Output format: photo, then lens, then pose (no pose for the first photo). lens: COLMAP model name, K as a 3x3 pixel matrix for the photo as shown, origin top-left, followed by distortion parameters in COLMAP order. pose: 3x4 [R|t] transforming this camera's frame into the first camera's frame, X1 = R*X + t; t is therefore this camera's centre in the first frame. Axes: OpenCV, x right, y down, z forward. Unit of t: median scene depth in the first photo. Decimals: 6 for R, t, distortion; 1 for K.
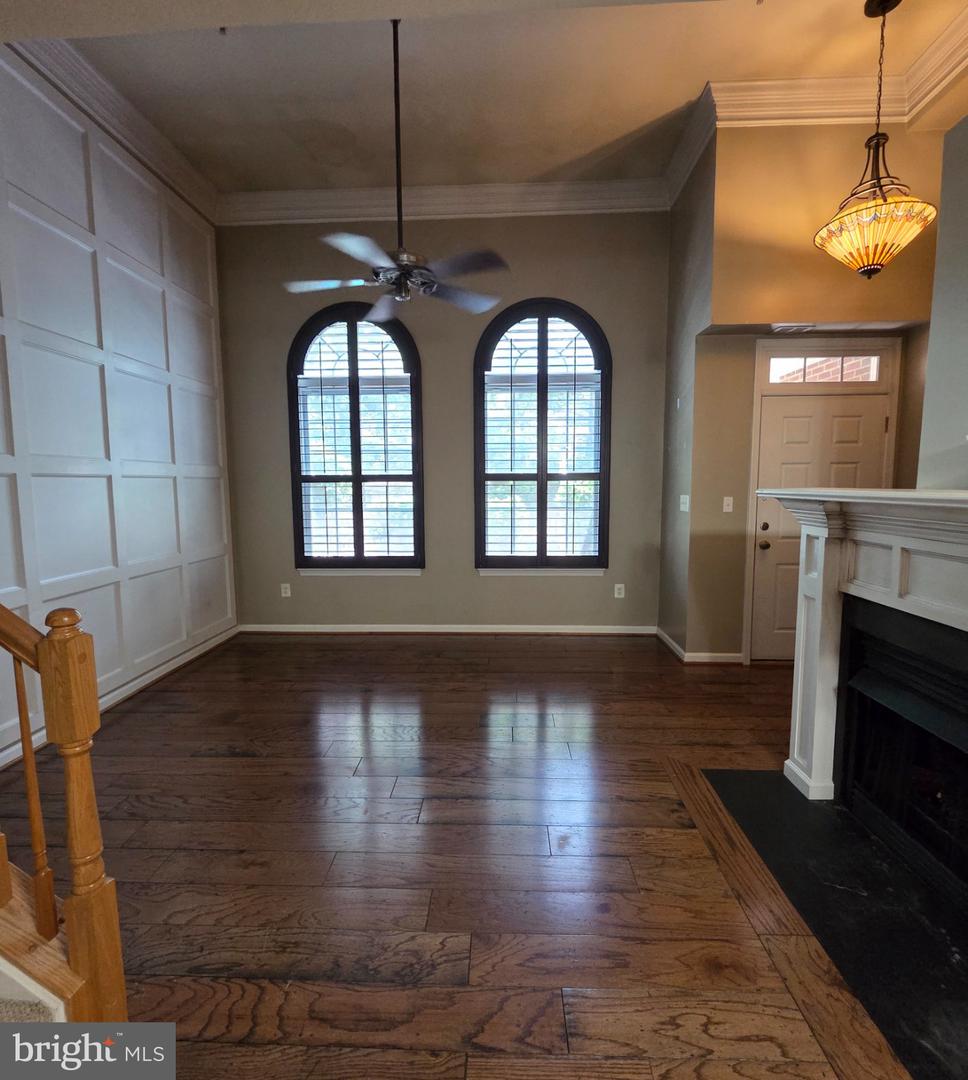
lens RADIAL K [[532.6, 0, 482.6], [0, 532.6, 535.2], [0, 0, 1]] dist [-0.002992, -0.001643]
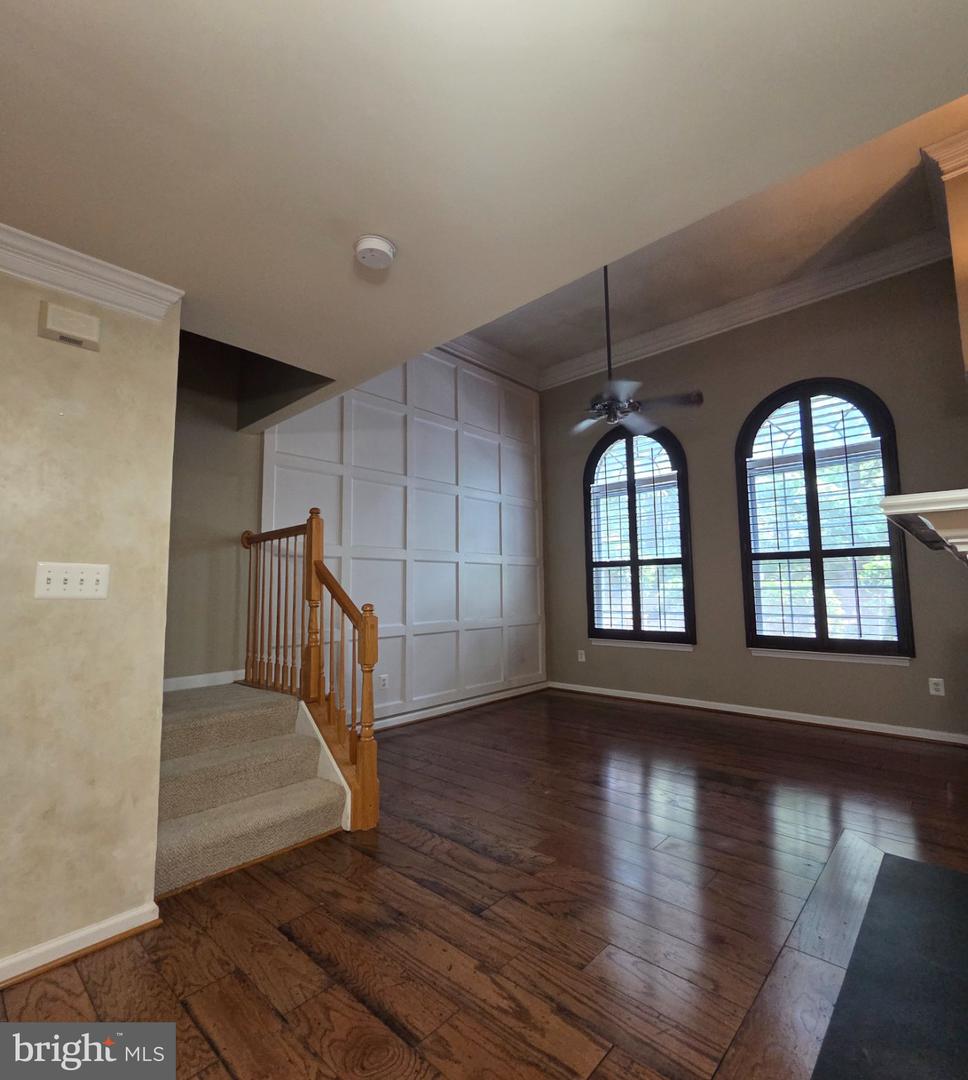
lens RADIAL K [[532.6, 0, 482.6], [0, 532.6, 535.2], [0, 0, 1]] dist [-0.002992, -0.001643]
pose [[0.763365, -0.069209, -0.642250, 0.277845], [-0.055225, 0.983612, -0.171632, 0.056219], [0.643603, 0.166486, 0.747033, -0.111261]]
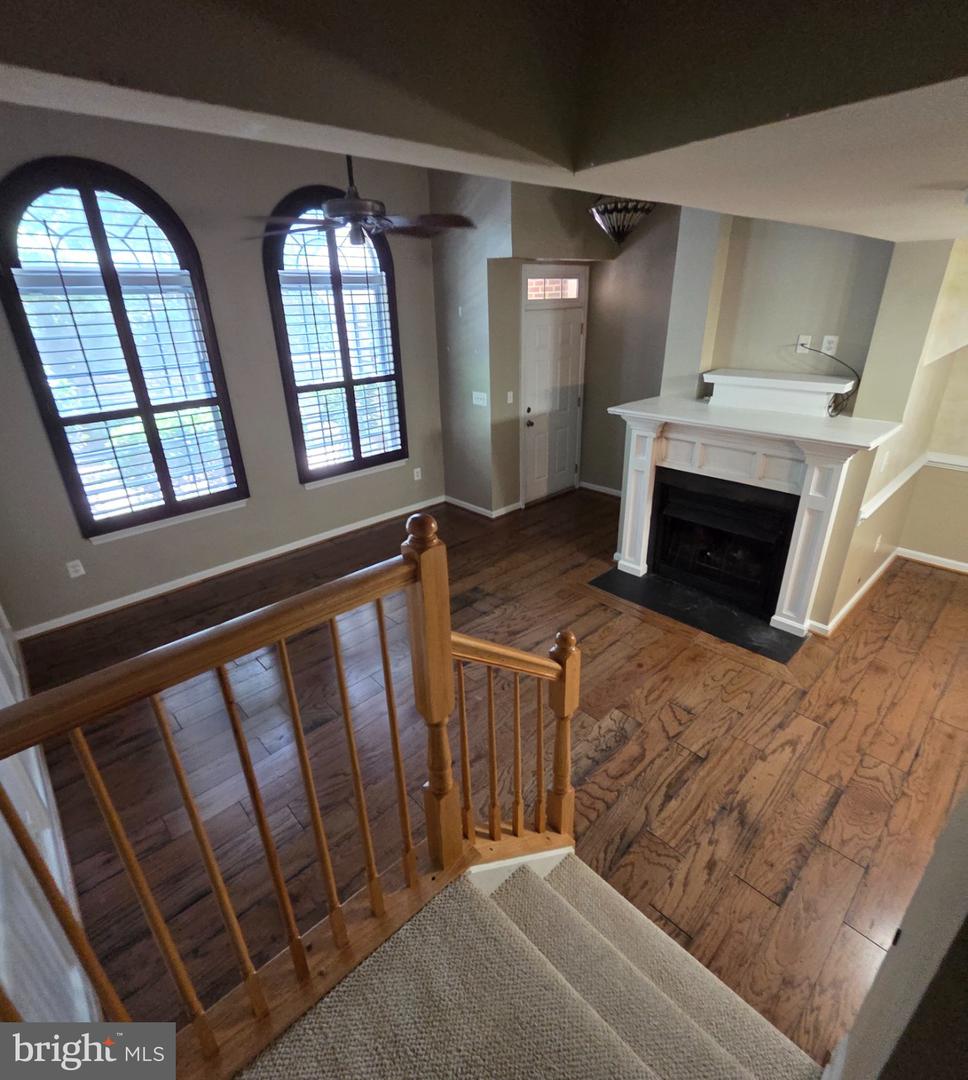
lens RADIAL K [[532.6, 0, 482.6], [0, 532.6, 535.2], [0, 0, 1]] dist [-0.002992, -0.001643]
pose [[0.703465, -0.295832, 0.646236, -0.467642], [0.090861, 0.939229, 0.331050, -0.154356], [-0.704898, -0.174164, 0.687594, 0.063460]]
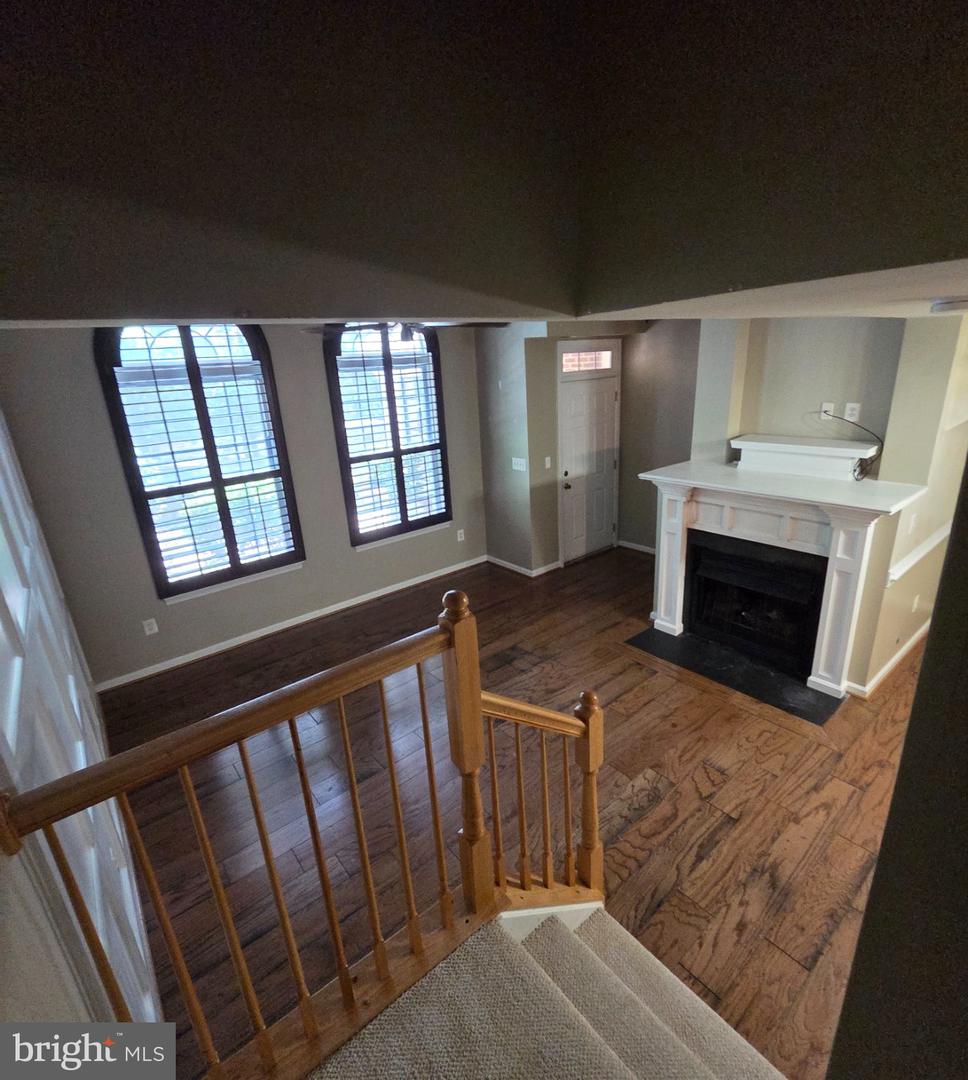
lens RADIAL K [[536.1, 0, 490.4], [0, 536.1, 537.6], [0, 0, 1]] dist [-0.005292, -0.000803]
pose [[0.747246, -0.240747, 0.619406, -0.489766], [0.116908, 0.965159, 0.234095, -0.183156], [-0.654183, -0.102513, 0.749357, 0.017721]]
